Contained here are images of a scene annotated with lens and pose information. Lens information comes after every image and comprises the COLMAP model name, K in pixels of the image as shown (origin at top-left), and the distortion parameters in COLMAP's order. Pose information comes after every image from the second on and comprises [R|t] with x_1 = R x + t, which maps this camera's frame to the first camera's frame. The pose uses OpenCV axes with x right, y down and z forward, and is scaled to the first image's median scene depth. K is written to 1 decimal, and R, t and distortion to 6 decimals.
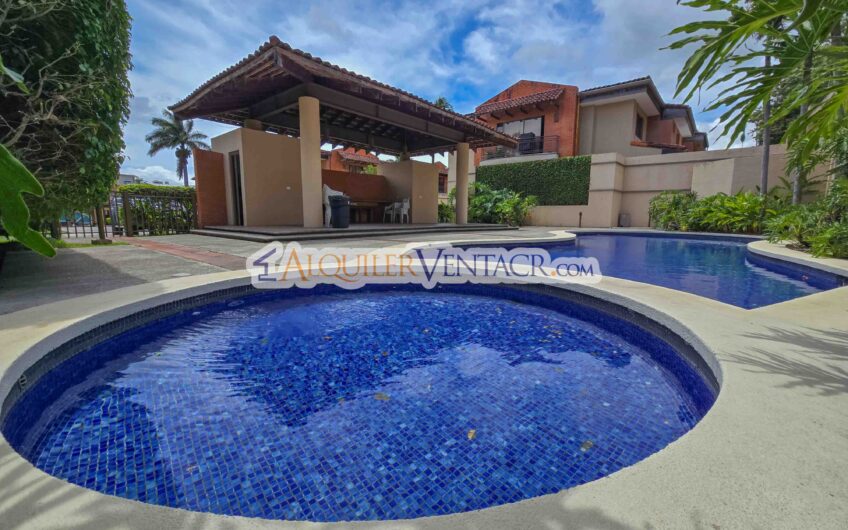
lens RADIAL K [[347.6, 0, 425.4], [0, 347.6, 259.2], [0, 0, 1]] dist [-0.003456, 0.001448]
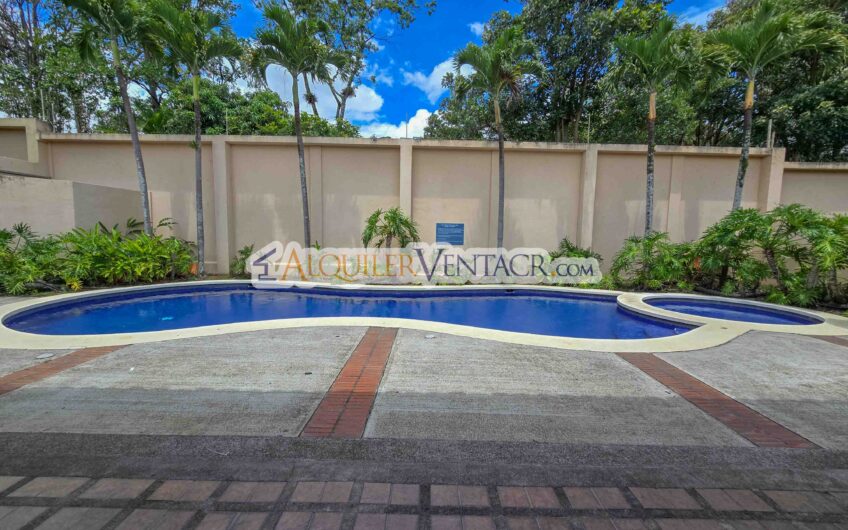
lens RADIAL K [[347.6, 0, 430.0], [0, 347.6, 262.6], [0, 0, 1]] dist [-0.003456, 0.001448]
pose [[-0.650222, -0.086585, 0.754794, -0.113888], [0.069953, 0.982441, 0.172961, -0.163154], [-0.756517, 0.165263, -0.632749, 0.760479]]
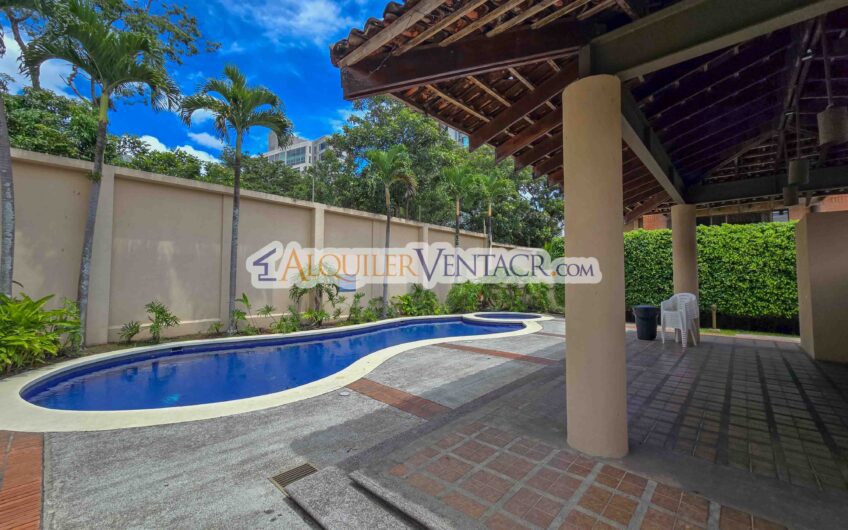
lens RADIAL K [[347.6, 0, 426.1], [0, 347.6, 264.2], [0, 0, 1]] dist [-0.003456, 0.001448]
pose [[-0.999752, -0.003105, 0.022066, 0.205091], [-0.001427, 0.997134, 0.075638, -0.210585], [-0.022238, 0.075587, -0.996891, 1.147664]]
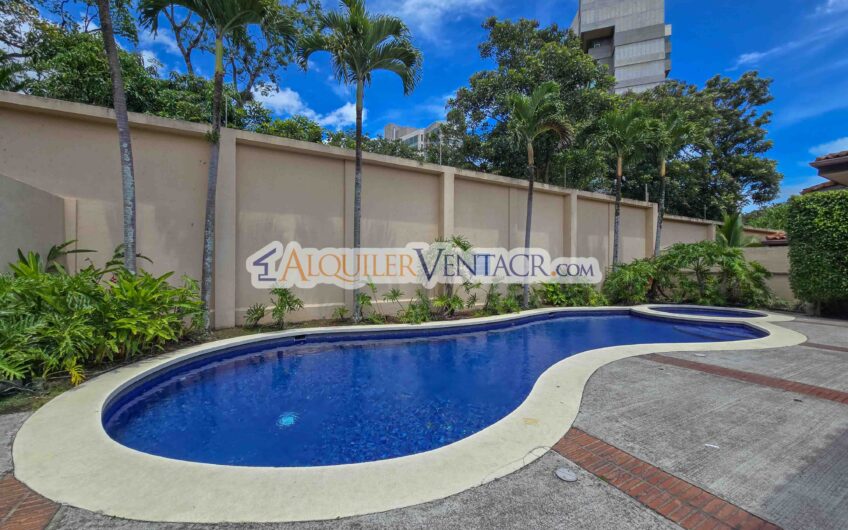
lens RADIAL K [[347.6, 0, 423.0], [0, 347.6, 264.3], [0, 0, 1]] dist [-0.003456, 0.001448]
pose [[-0.942075, -0.003406, 0.335385, 0.297925], [0.035661, 0.993263, 0.110258, -0.178680], [-0.333501, 0.115831, -0.935607, 0.989809]]
